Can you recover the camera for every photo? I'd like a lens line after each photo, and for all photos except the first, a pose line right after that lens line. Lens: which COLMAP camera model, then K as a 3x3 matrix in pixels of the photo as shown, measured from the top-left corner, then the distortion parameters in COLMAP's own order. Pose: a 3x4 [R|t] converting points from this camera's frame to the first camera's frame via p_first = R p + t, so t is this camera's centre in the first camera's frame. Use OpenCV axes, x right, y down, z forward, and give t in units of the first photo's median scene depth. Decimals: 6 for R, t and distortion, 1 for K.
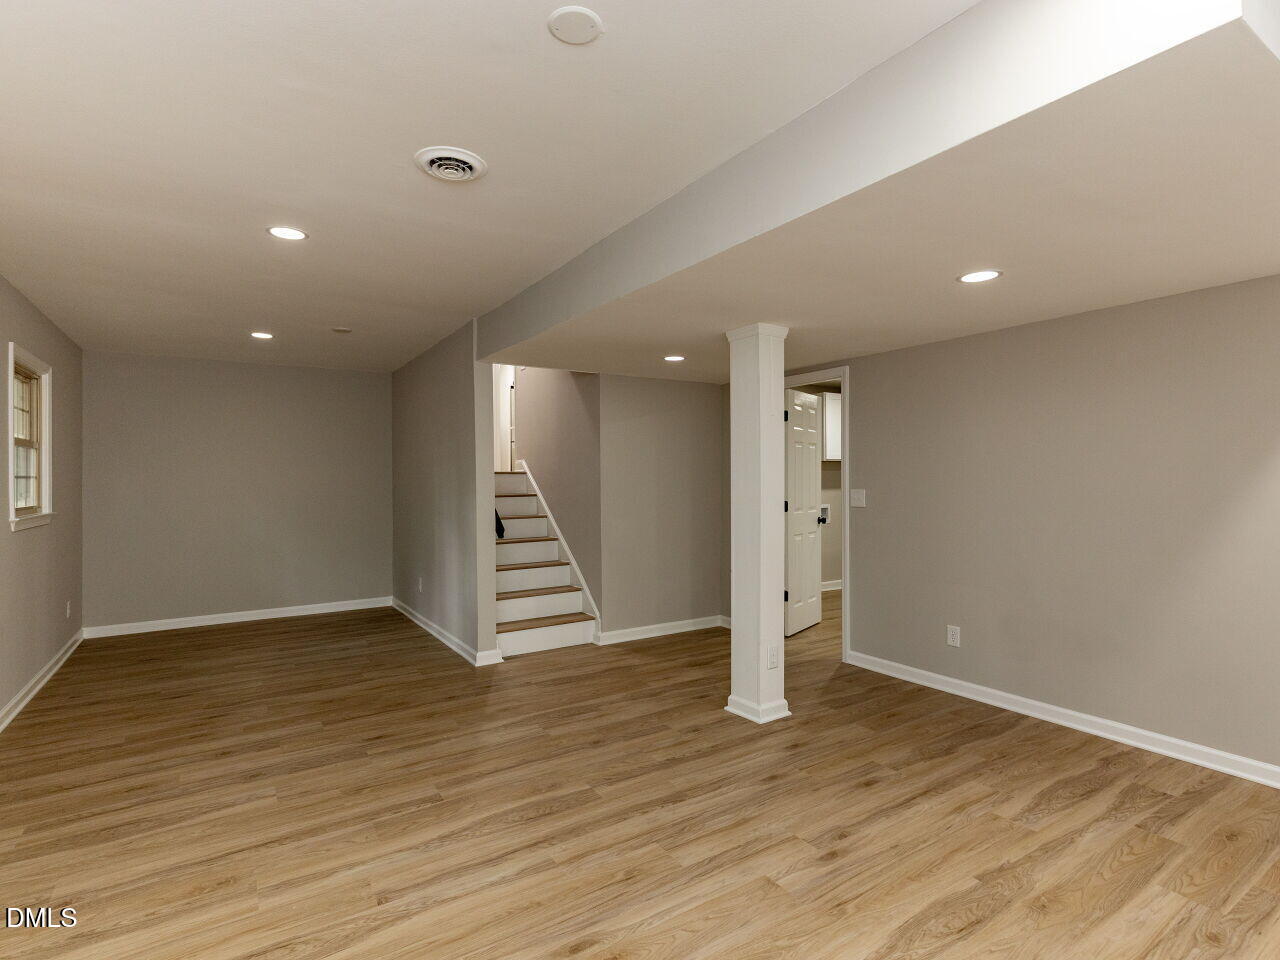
lens RADIAL K [[652.3, 0, 647.9], [0, 652.3, 478.3], [0, 0, 1]] dist [0.005503, -0.001734]
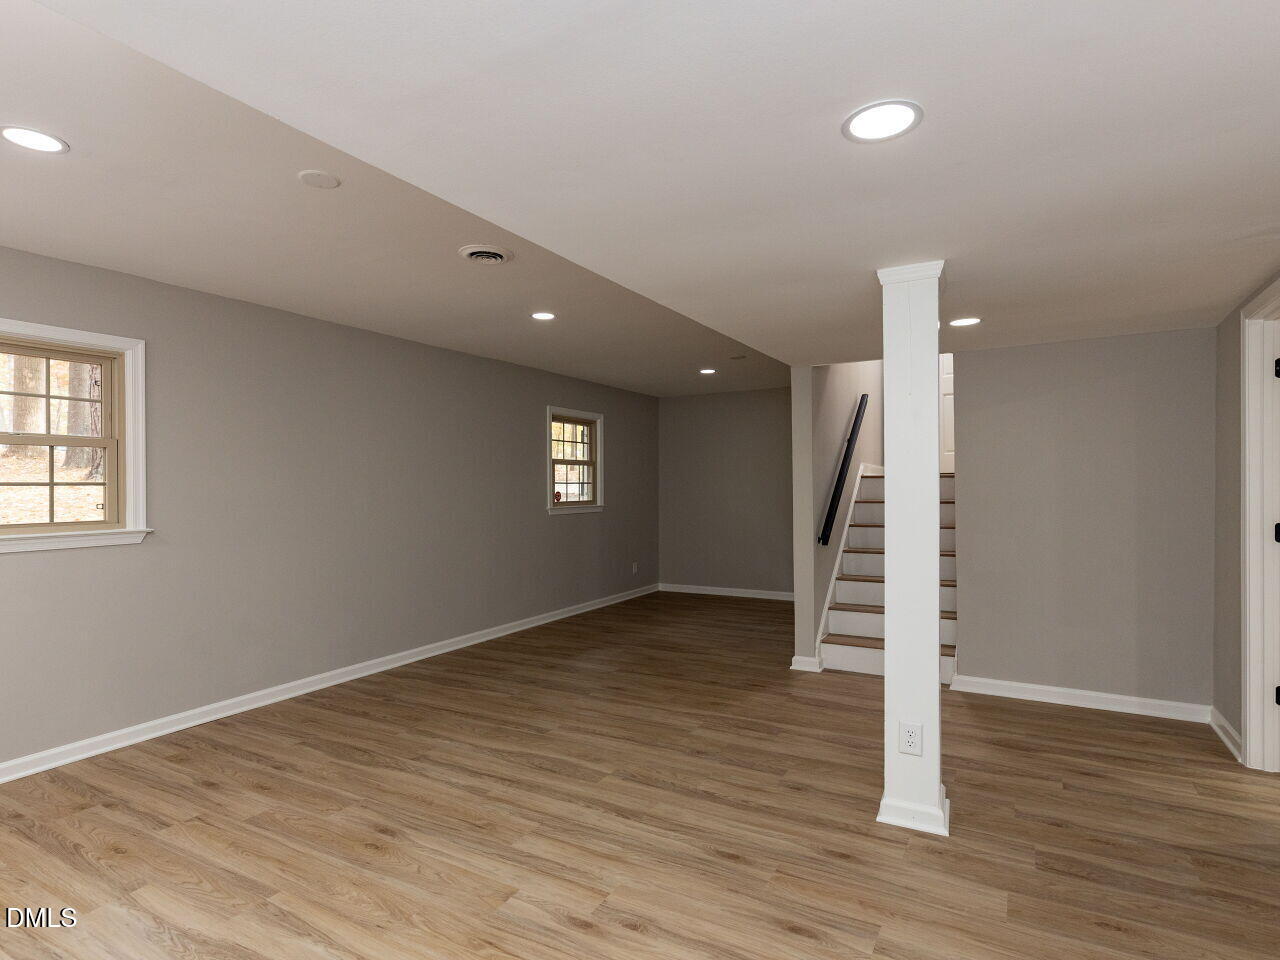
lens RADIAL K [[652.3, 0, 648.8], [0, 652.3, 483.7], [0, 0, 1]] dist [0.005503, -0.001734]
pose [[0.476079, -0.000398, -0.879402, 0.824346], [0.003960, 0.999991, 0.001692, -0.002585], [0.879393, -0.004288, 0.476076, 0.511801]]
